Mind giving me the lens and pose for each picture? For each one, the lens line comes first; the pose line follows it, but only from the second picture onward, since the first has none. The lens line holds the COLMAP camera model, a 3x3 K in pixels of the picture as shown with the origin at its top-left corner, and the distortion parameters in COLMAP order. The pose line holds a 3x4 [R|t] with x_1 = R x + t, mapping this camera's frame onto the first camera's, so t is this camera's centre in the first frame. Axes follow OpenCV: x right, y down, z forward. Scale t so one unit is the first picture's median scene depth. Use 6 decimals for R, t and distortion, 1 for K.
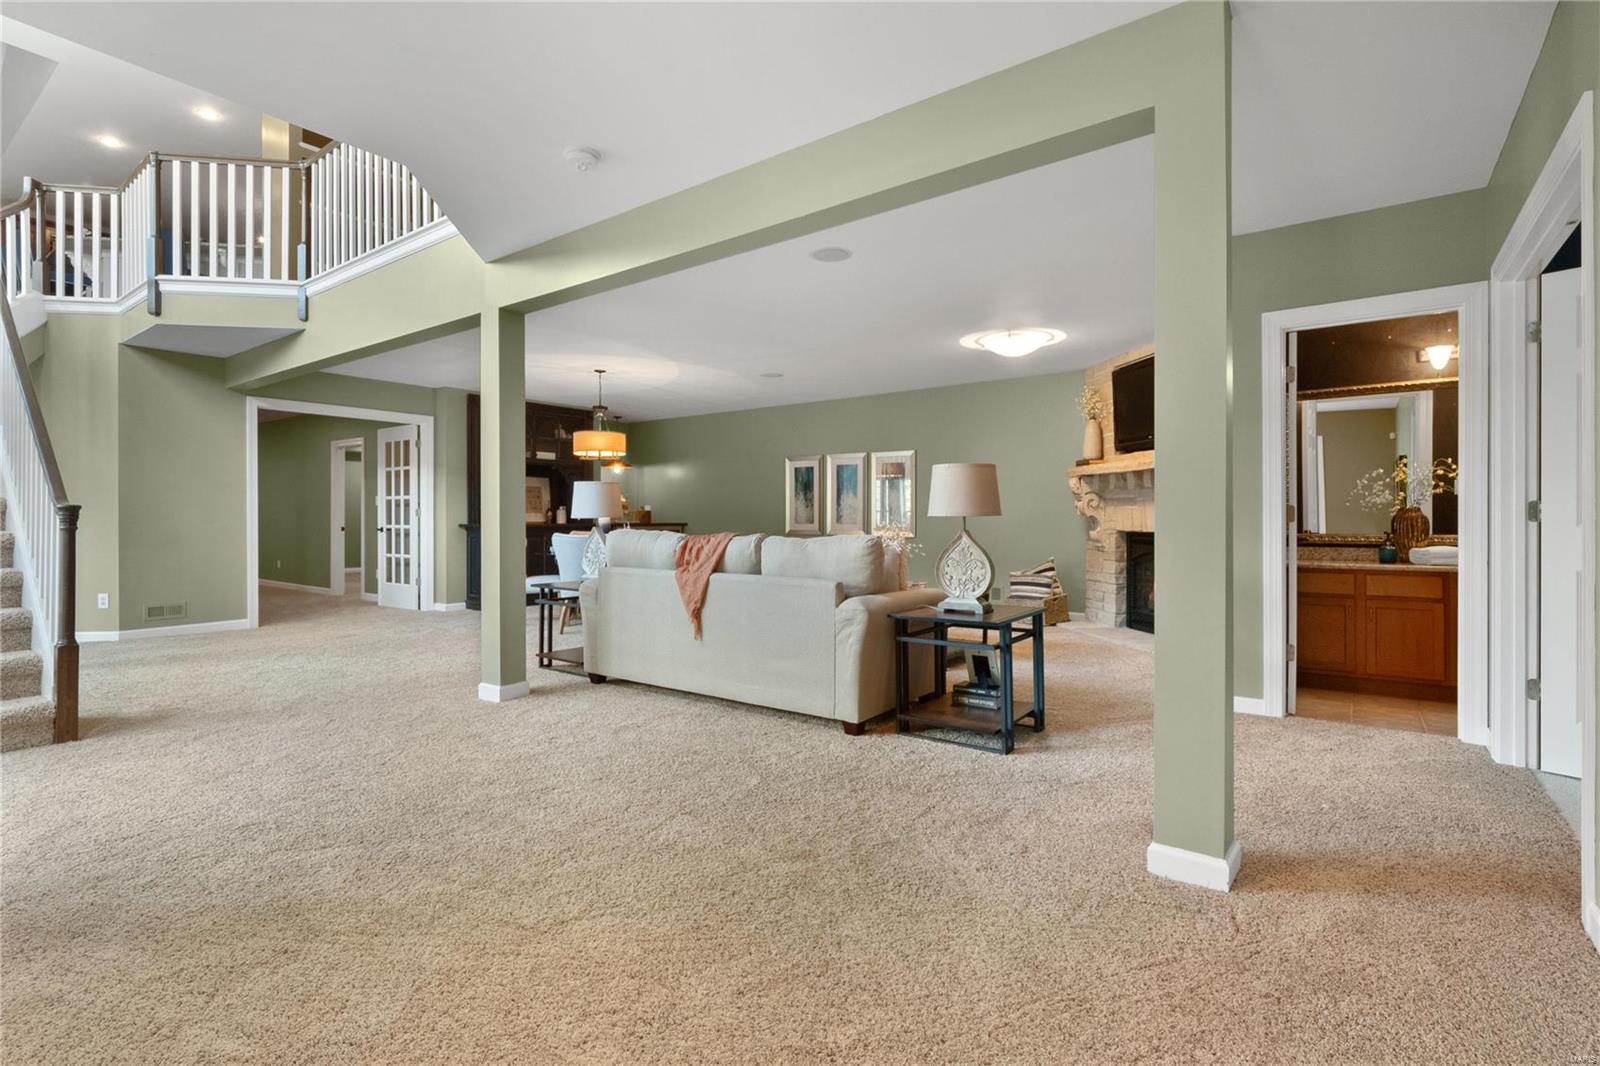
lens RADIAL K [[761.8, 0, 799.1], [0, 761.8, 524.0], [0, 0, 1]] dist [-0.001472, -0.000334]
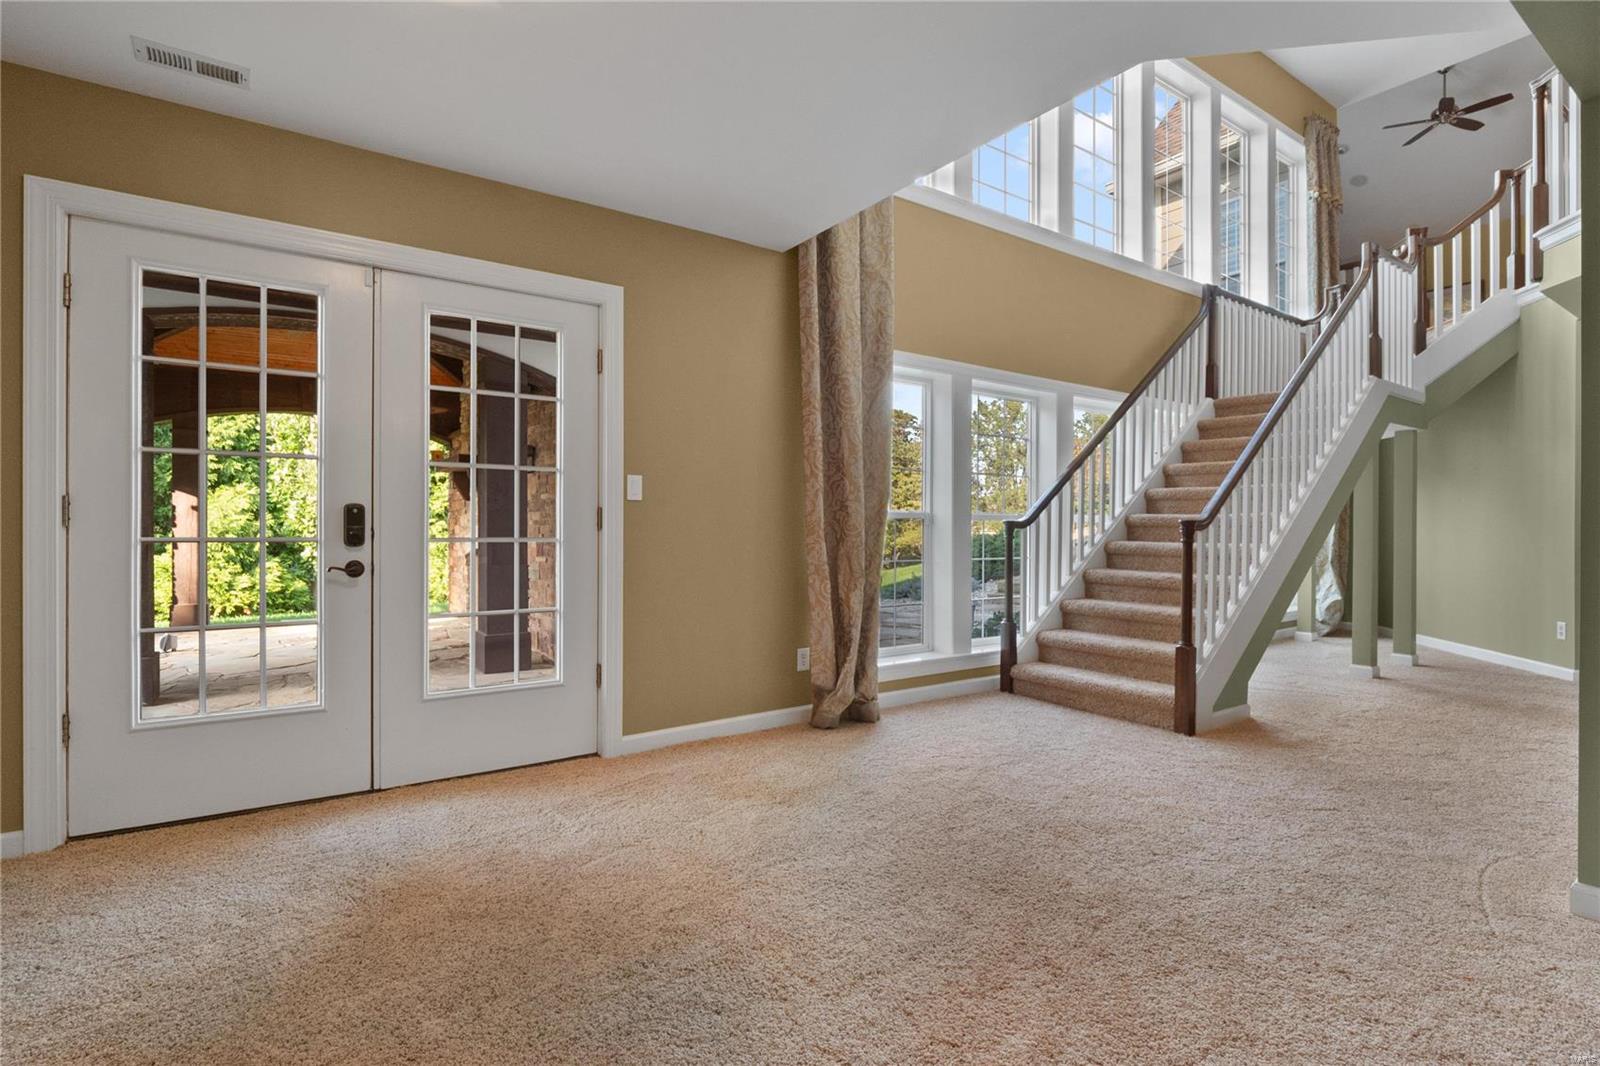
lens RADIAL K [[761.8, 0, 800.1], [0, 761.8, 534.2], [0, 0, 1]] dist [-0.001472, -0.000334]
pose [[-0.326050, 0.003810, -0.945345, 0.269404], [-0.006134, 0.999962, 0.006145, -0.009523], [0.945333, 0.007802, -0.326014, 0.822439]]
